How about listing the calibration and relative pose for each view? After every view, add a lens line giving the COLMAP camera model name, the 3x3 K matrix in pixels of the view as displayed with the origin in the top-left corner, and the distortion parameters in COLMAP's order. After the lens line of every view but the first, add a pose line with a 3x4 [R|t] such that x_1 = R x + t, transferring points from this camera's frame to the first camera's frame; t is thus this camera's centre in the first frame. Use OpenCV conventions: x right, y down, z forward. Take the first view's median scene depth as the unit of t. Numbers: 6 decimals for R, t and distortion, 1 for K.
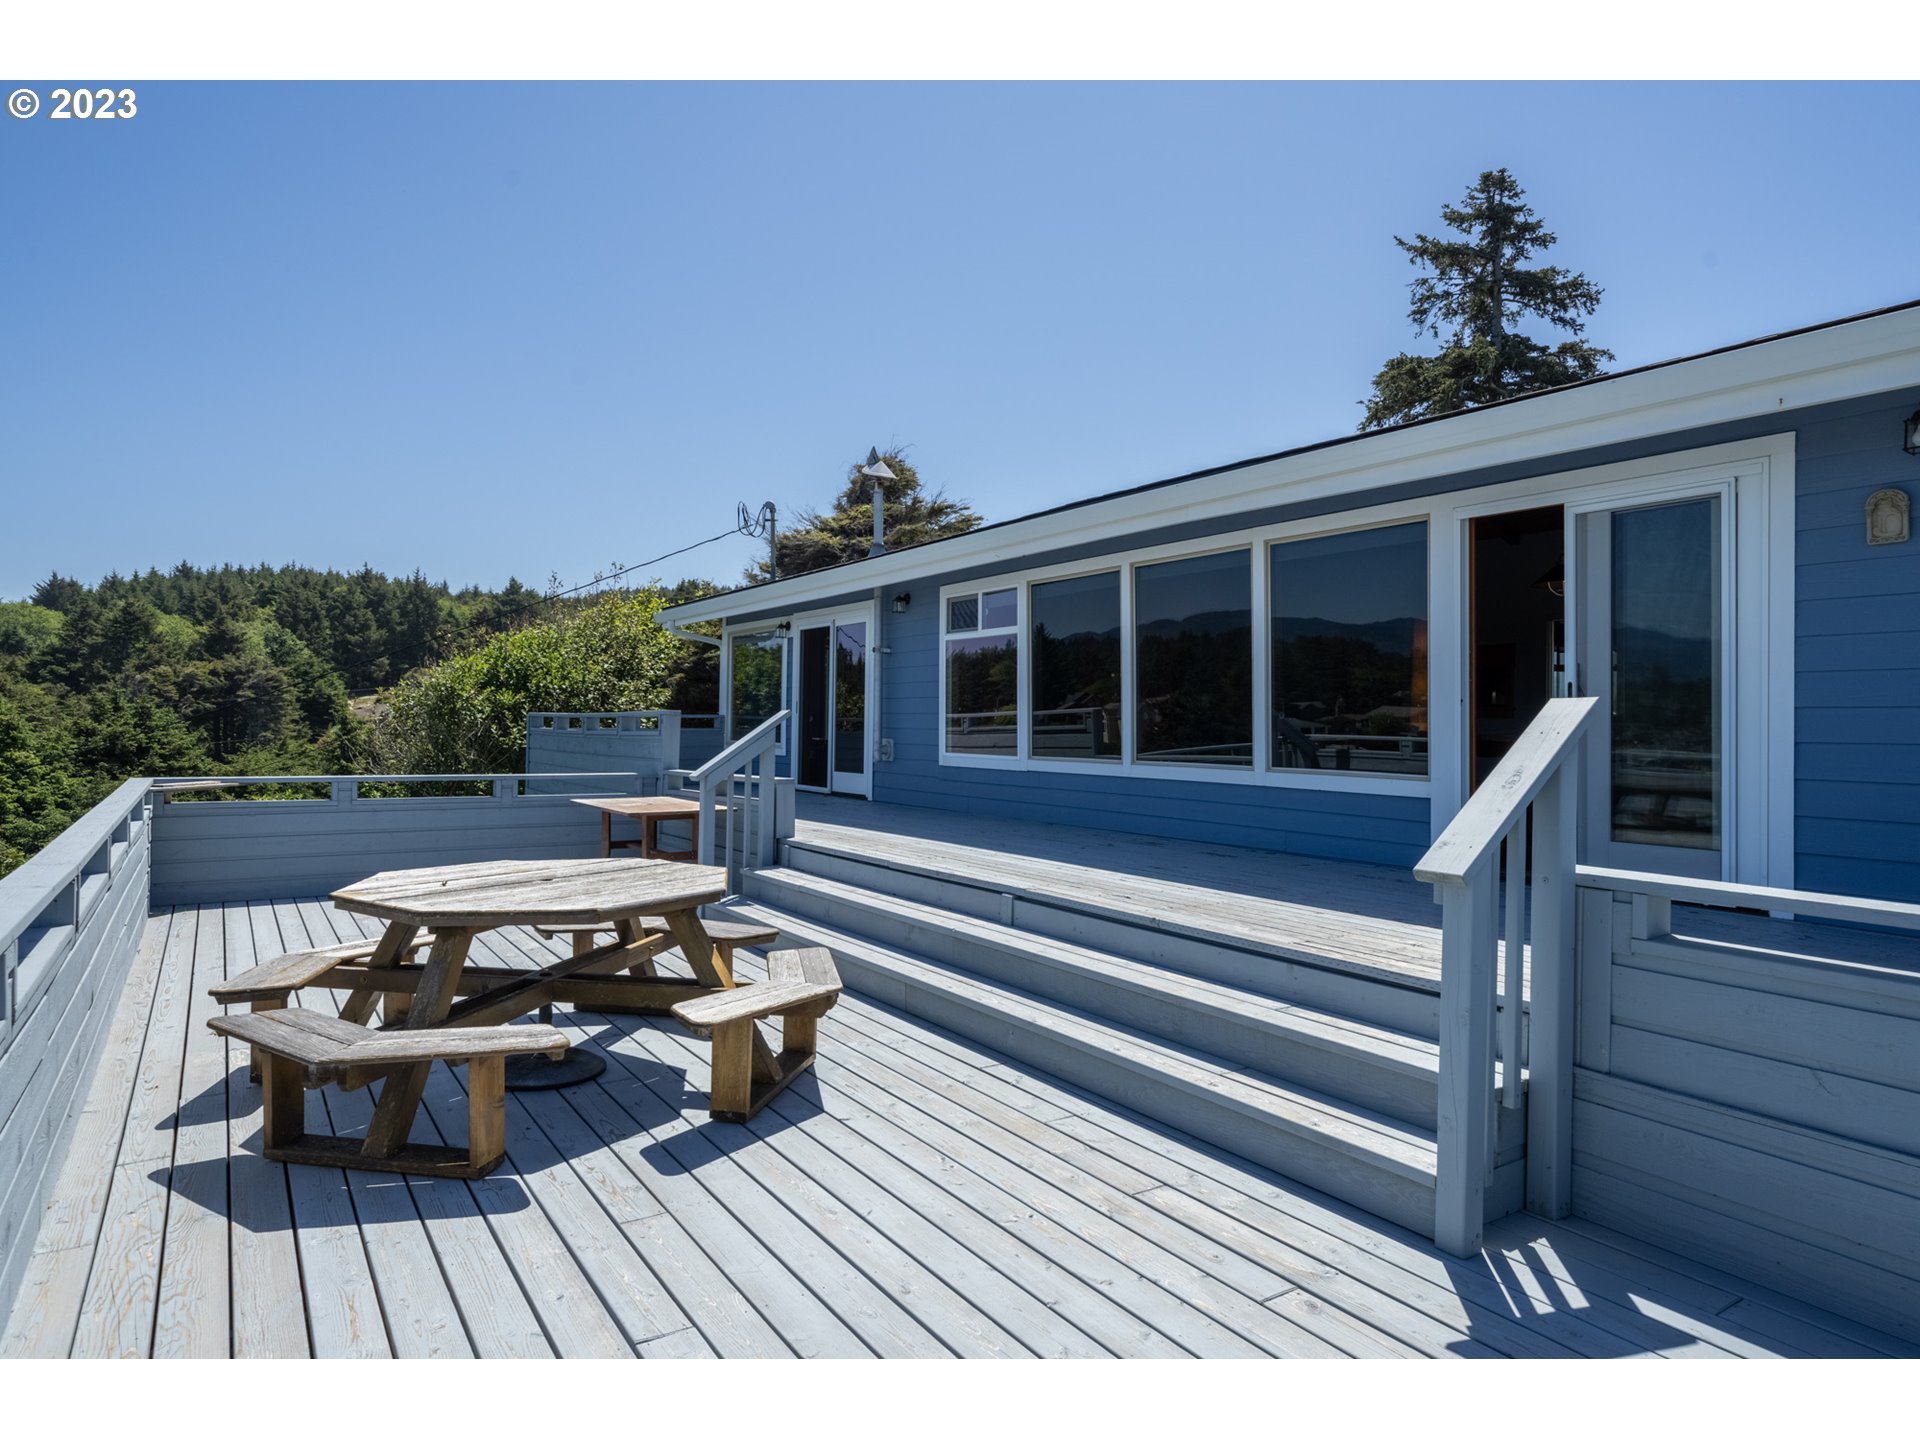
lens RADIAL K [[1163.8, 0, 961.3], [0, 1163.8, 706.0], [0, 0, 1]] dist [0.001217, 0.000381]
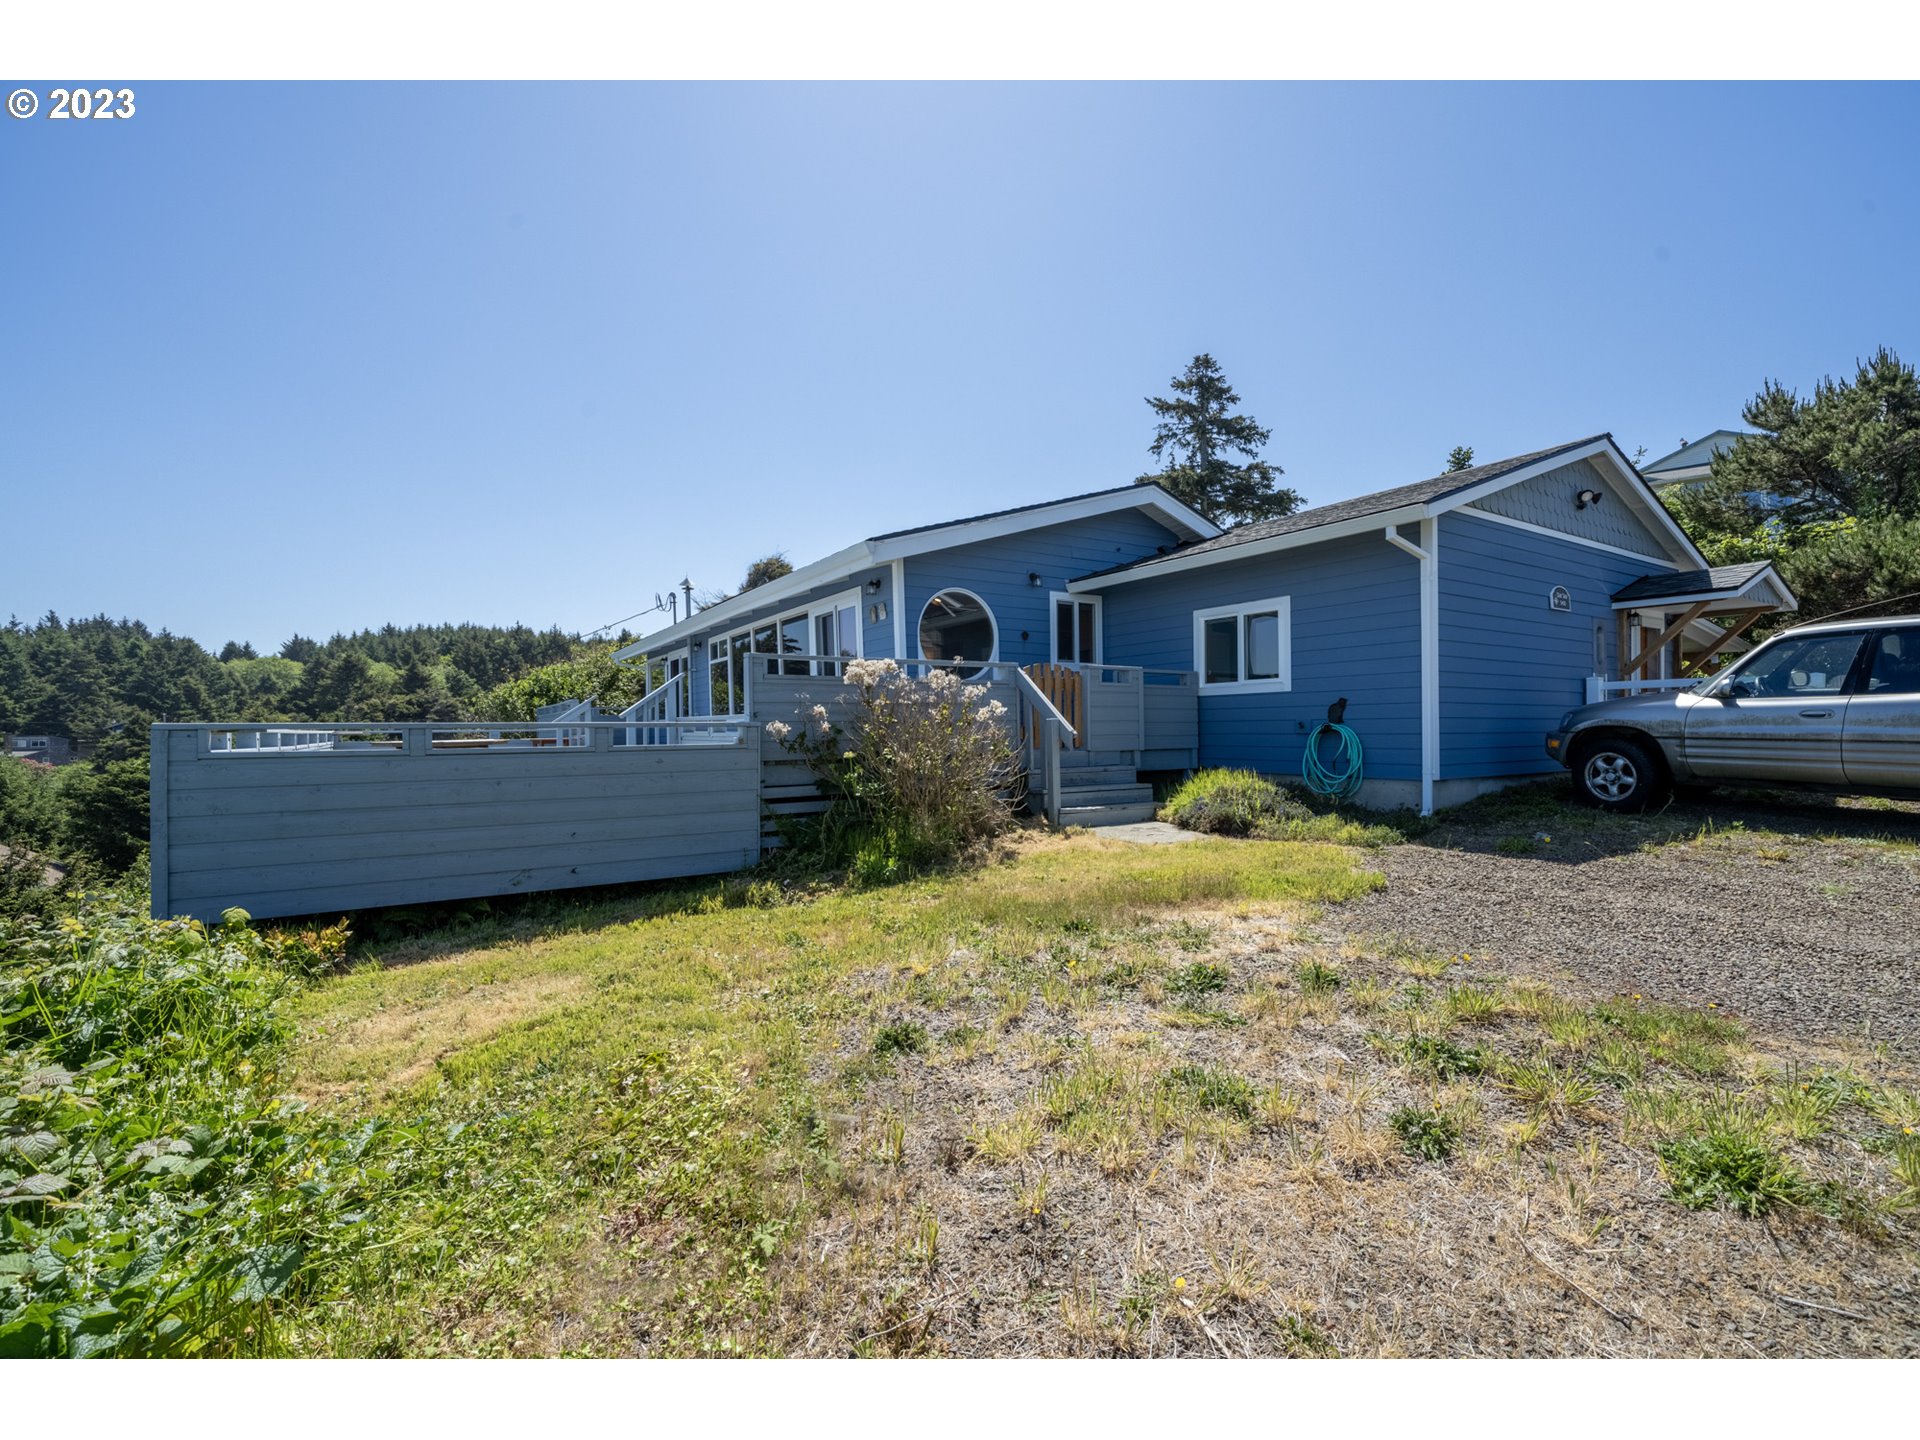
lens RADIAL K [[870.5, 0, 959.8], [0, 870.5, 715.2], [0, 0, 1]] dist [-0.000650, 0.000085]
pose [[0.999587, -0.026380, -0.011441, 0.032457], [0.026386, 0.999652, 0.000428, 0.003431], [0.011426, -0.000729, 0.999934, -0.041552]]
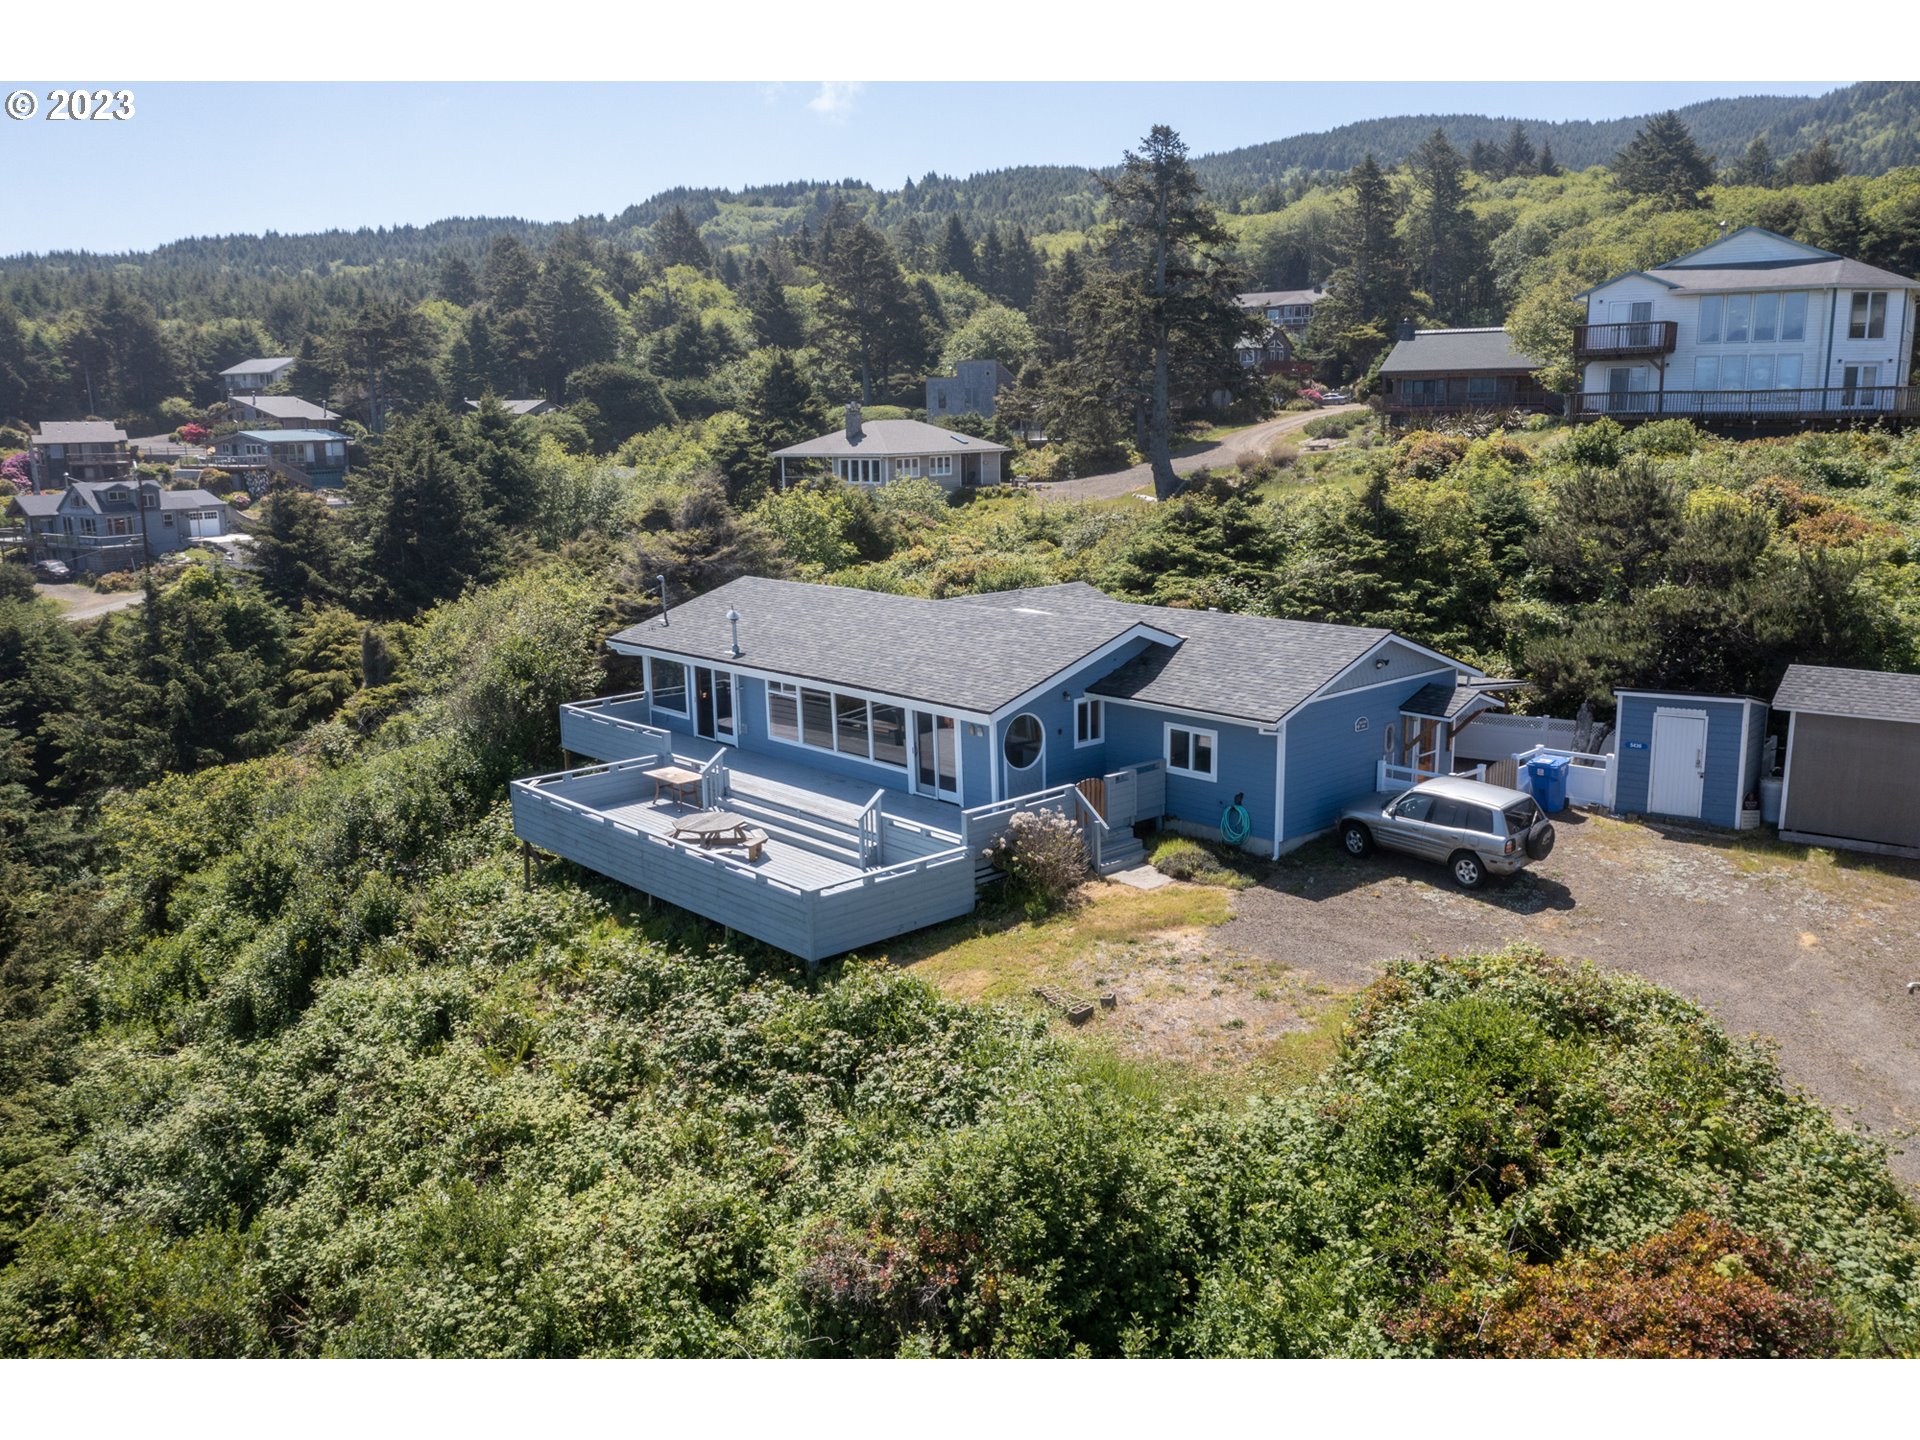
lens RADIAL K [[1568.9, 0, 960.0], [0, 1568.9, 720.0], [0, 0, 1]] dist [-0.007052, -0.002228]
pose [[0.988454, -0.065680, 0.136550, -0.005046], [0.035234, 0.976100, 0.214447, -0.050920], [-0.147371, -0.207159, 0.967144, -0.170420]]
